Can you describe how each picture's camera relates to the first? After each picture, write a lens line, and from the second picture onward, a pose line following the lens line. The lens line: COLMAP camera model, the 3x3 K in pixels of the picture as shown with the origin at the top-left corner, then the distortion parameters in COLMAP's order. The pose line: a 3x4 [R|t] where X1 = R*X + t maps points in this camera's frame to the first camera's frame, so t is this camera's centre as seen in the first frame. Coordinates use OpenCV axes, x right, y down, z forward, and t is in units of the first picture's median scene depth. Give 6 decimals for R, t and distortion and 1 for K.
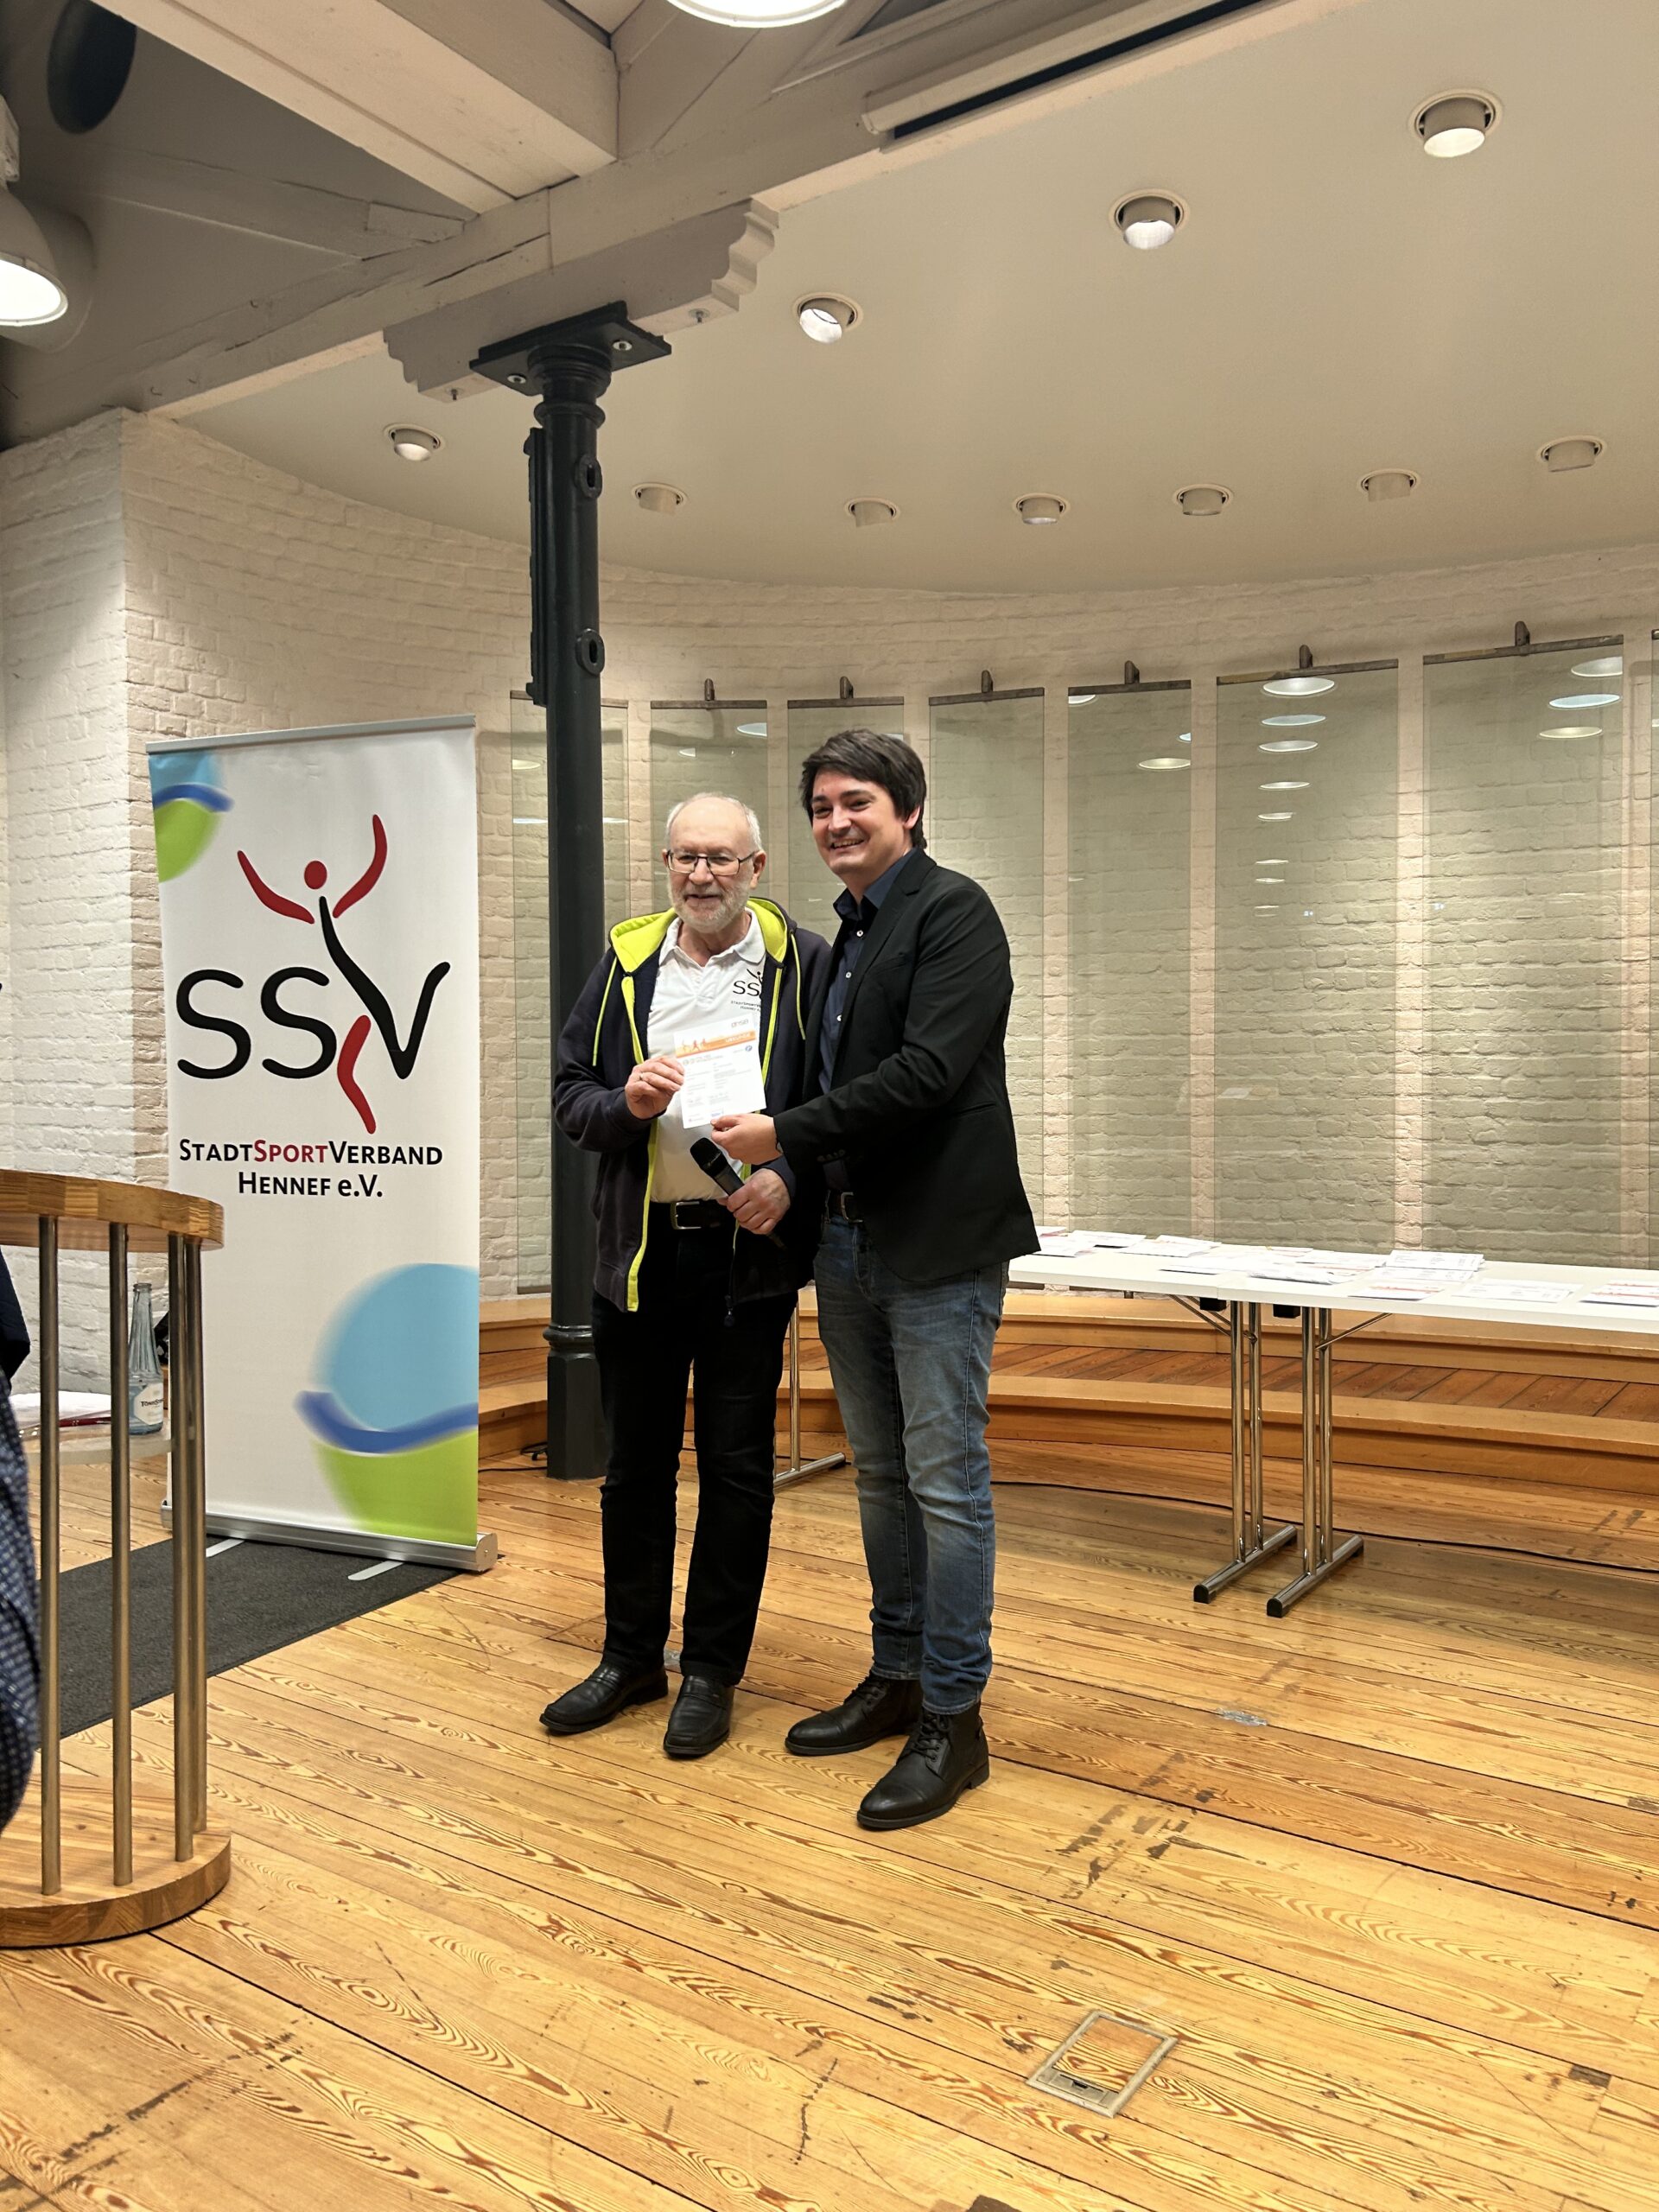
lens RADIAL K [[1675.6, 0, 839.6], [0, 1675.6, 1089.5], [0, 0, 1]] dist [0.046005, -0.052906]
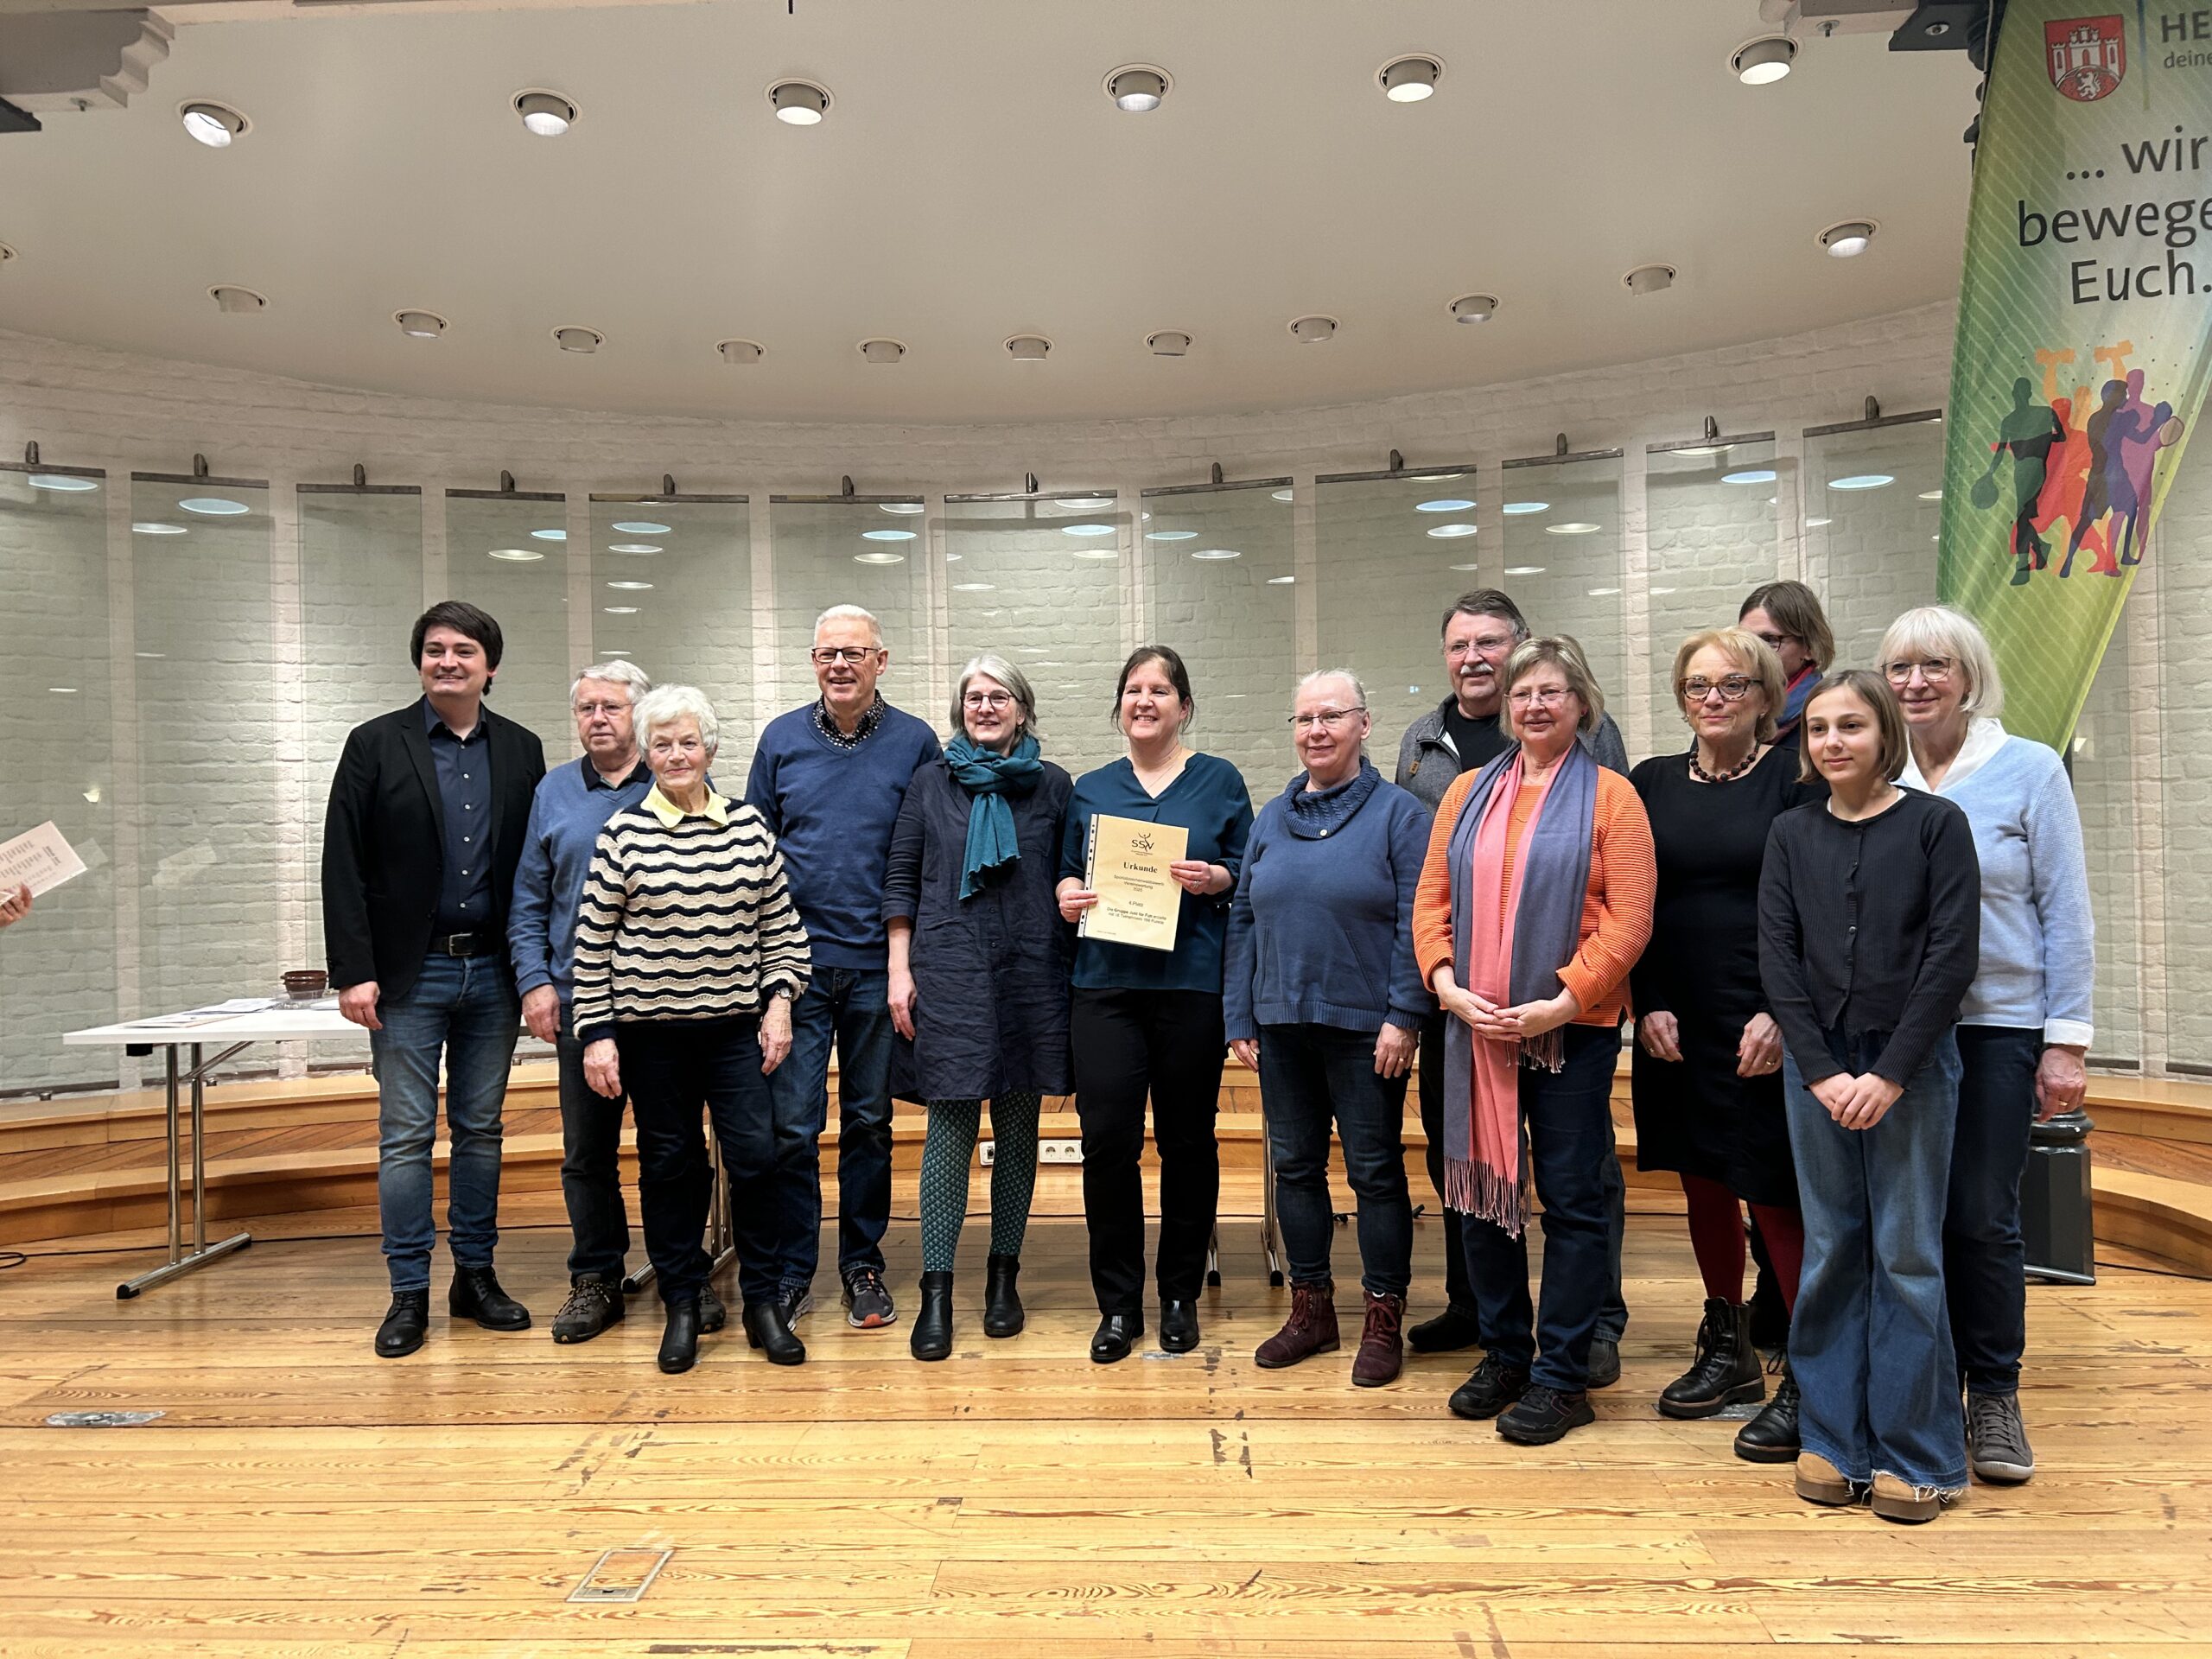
lens RADIAL K [[1675.6, 0, 1097.1], [0, 1675.6, 827.1], [0, 0, 1]] dist [0.046005, -0.052906]
pose [[0.857041, -0.011453, 0.515121, -0.071652], [0.026174, 0.999430, -0.021326, 0.006400], [-0.514583, 0.031759, 0.856852, -0.126837]]
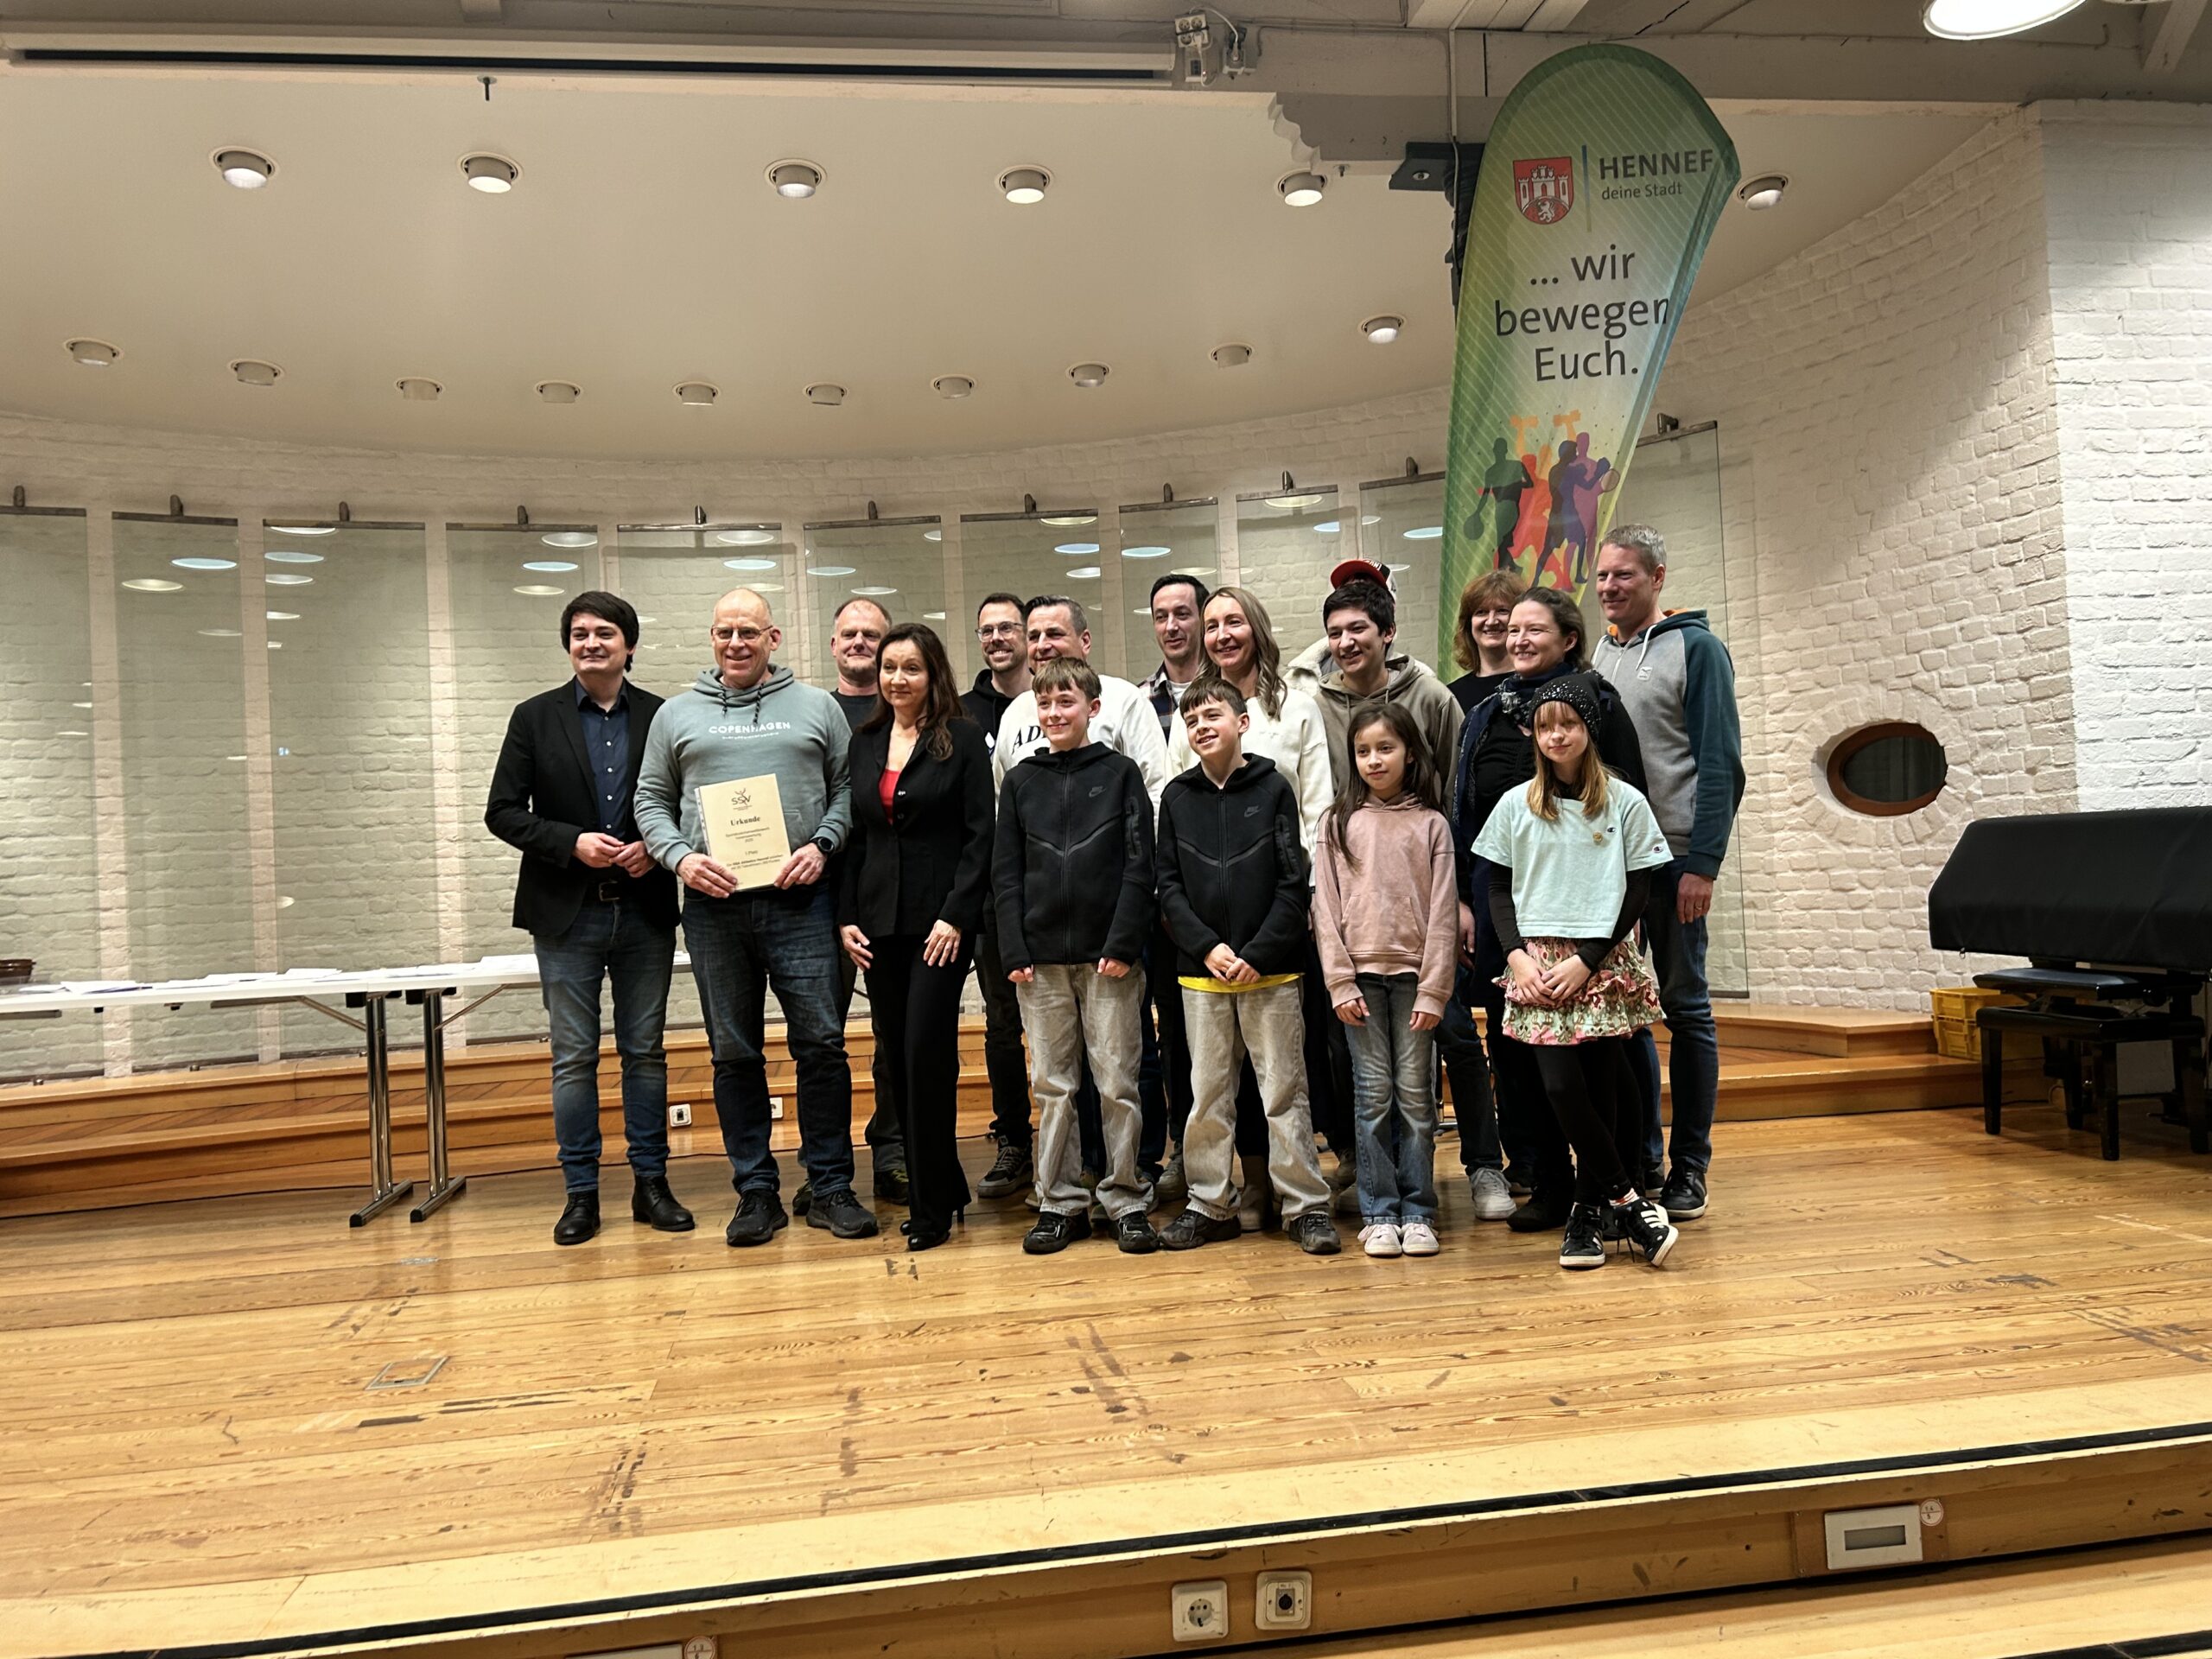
lens RADIAL K [[1671.3, 0, 1106.0], [0, 1671.3, 829.5], [0, 0, 1]] dist [0.016863, -0.004388]
pose [[0.731995, -0.015480, 0.681134, -0.159365], [0.056747, 0.997653, -0.038311, 0.049516], [-0.678943, 0.066696, 0.731156, -0.246841]]
